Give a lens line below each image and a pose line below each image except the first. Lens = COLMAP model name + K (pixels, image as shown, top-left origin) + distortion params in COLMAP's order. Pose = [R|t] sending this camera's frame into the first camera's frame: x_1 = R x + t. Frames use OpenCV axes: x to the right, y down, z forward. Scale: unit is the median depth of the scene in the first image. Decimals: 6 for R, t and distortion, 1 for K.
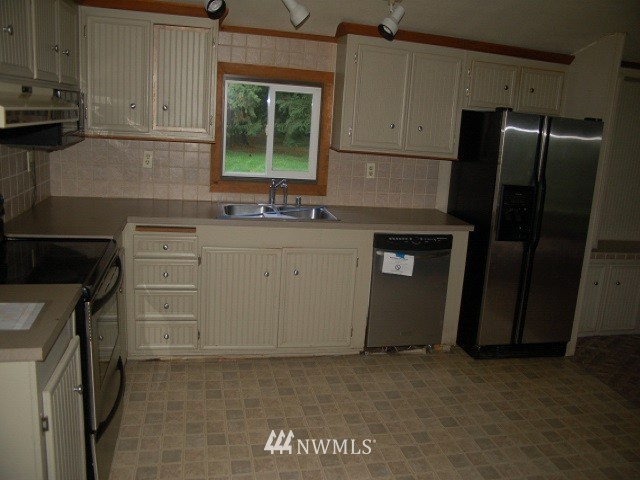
lens RADIAL K [[535.7, 0, 318.9], [0, 535.7, 210.9], [0, 0, 1]] dist [-0.144046, 0.095318]
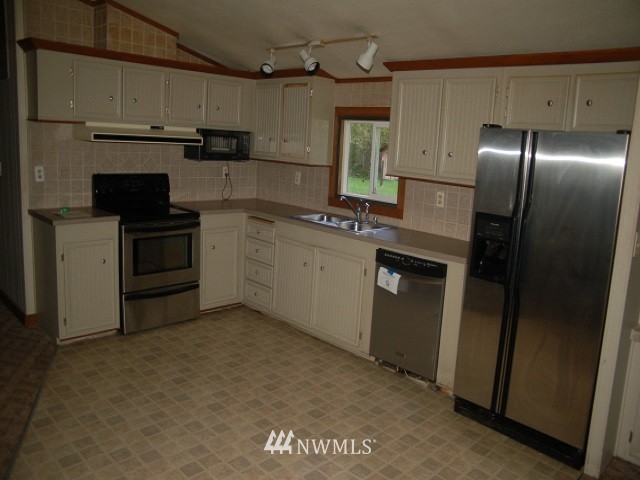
lens RADIAL K [[535.7, 0, 318.9], [0, 535.7, 210.9], [0, 0, 1]] dist [-0.144046, 0.095318]
pose [[0.487584, 0.058246, -0.871131, 0.967455], [-0.178216, 0.983404, -0.033998, 0.025356], [0.854694, 0.171826, 0.489872, 0.336394]]
